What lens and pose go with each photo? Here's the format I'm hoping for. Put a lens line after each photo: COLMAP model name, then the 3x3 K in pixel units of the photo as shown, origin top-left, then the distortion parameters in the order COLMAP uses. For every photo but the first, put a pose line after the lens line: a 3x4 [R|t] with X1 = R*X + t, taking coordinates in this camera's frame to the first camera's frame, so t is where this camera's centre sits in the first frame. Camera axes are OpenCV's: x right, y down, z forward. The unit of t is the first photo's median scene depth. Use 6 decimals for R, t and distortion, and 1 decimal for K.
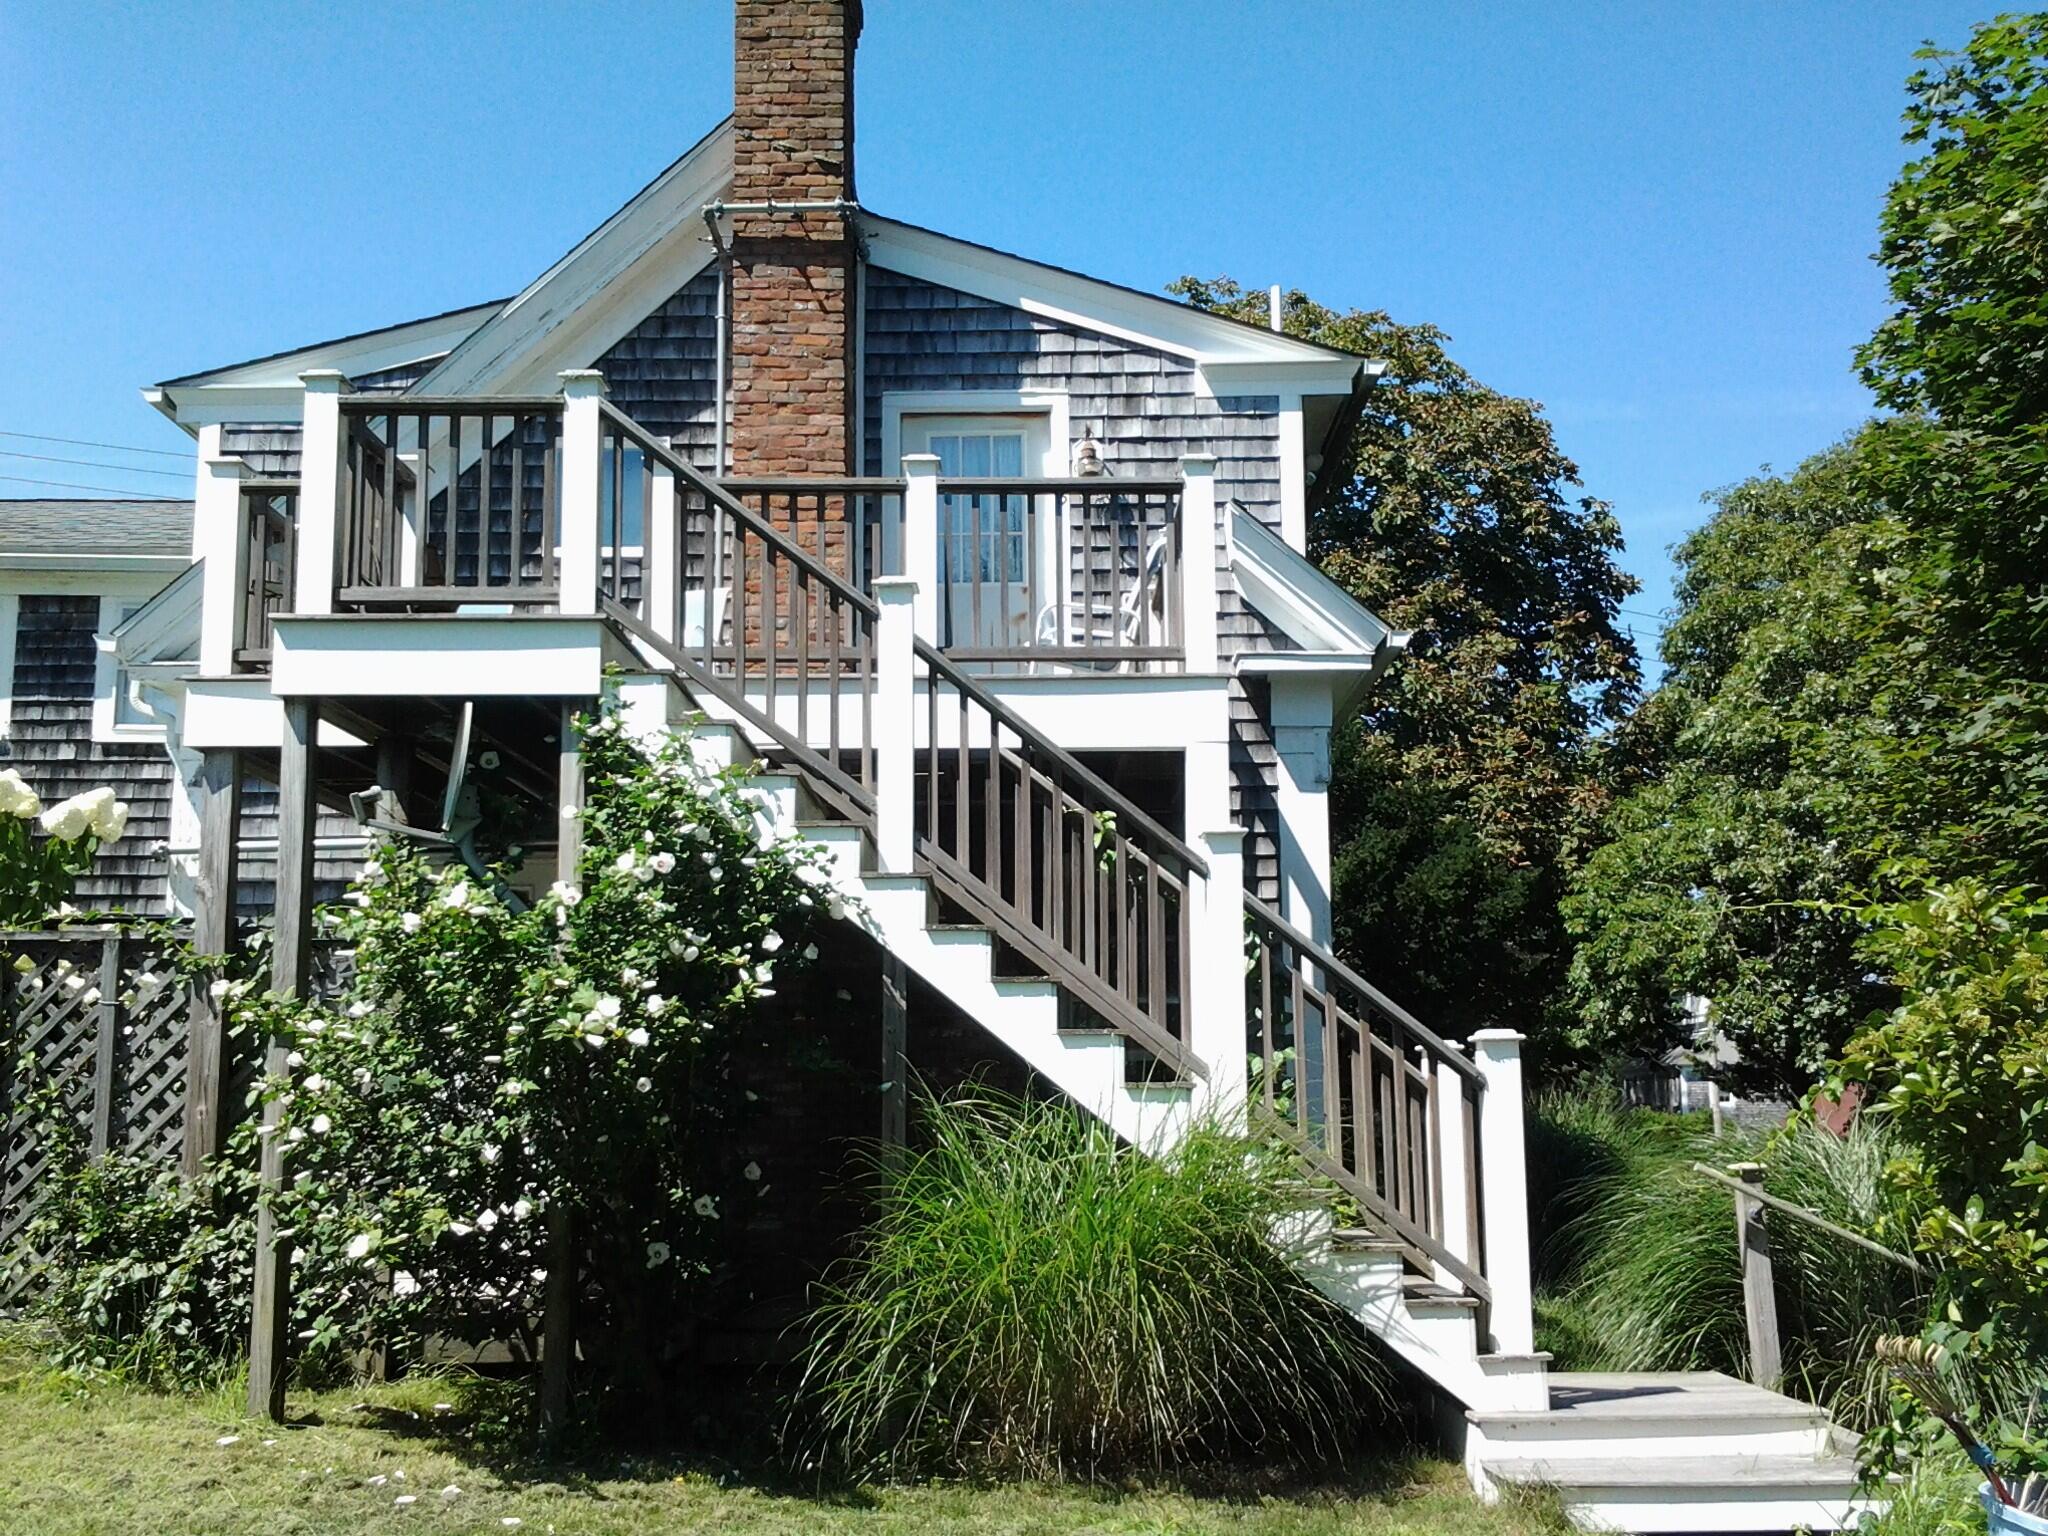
lens RADIAL K [[2054.0, 0, 1022.7], [0, 2054.0, 816.3], [0, 0, 1]] dist [0.074260, -0.213270]
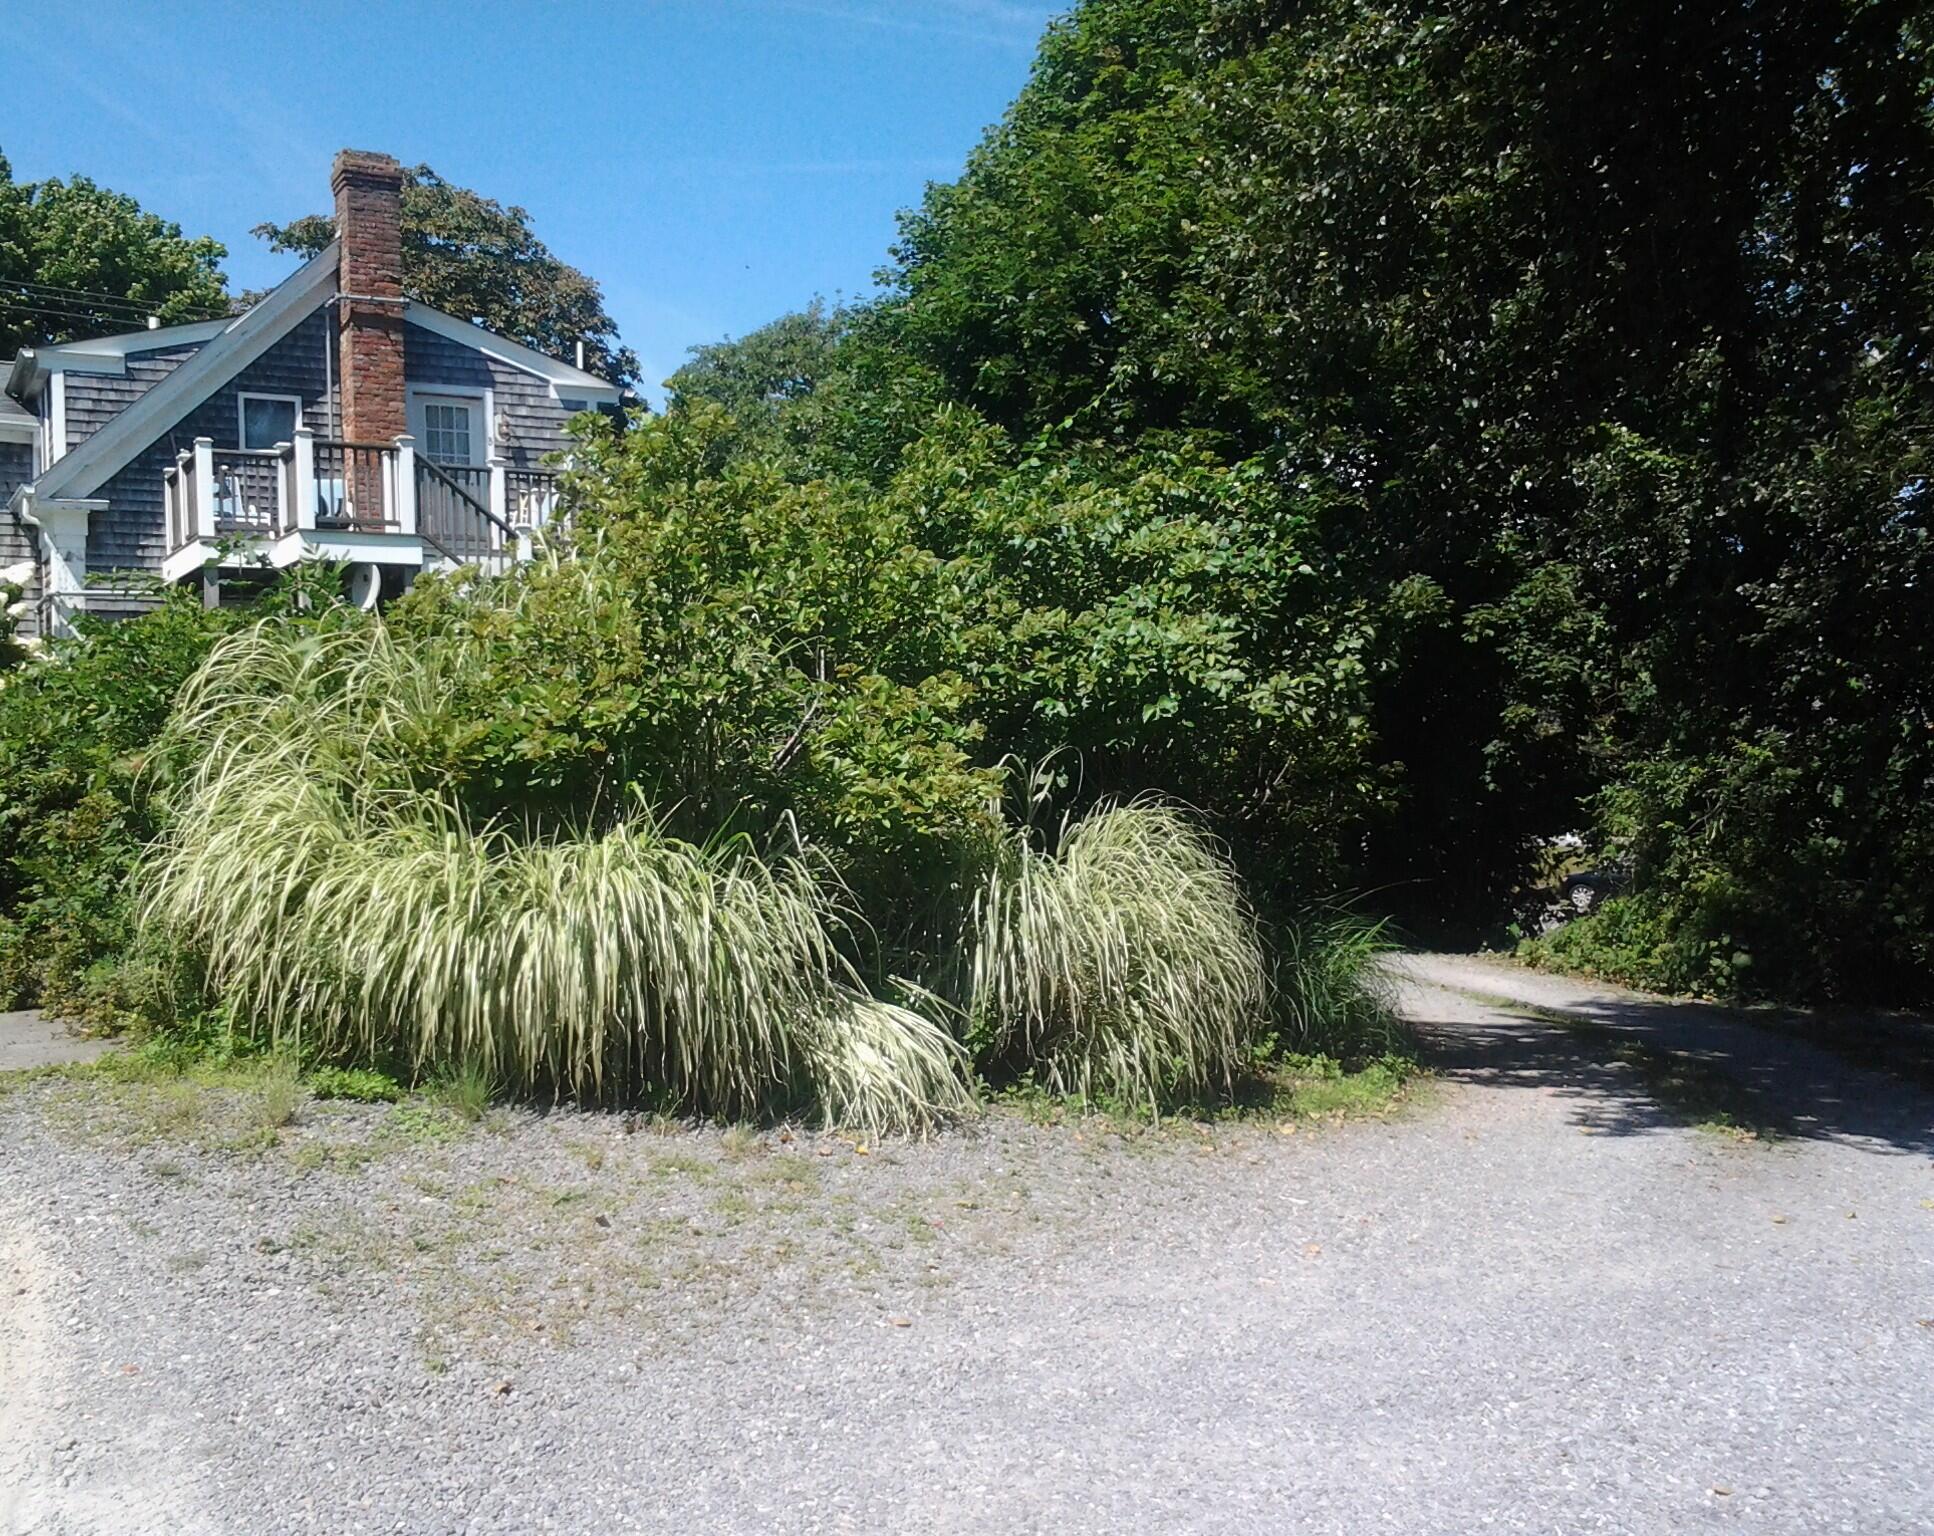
lens RADIAL K [[2006.6, 0, 967.0], [0, 2006.6, 768.0], [0, 0, 1]] dist [0.000327, -0.000054]
pose [[0.865156, -0.004563, 0.501482, -0.686767], [-0.071885, 0.988504, 0.133011, -0.148214], [-0.496324, -0.151125, 0.854882, -1.254782]]
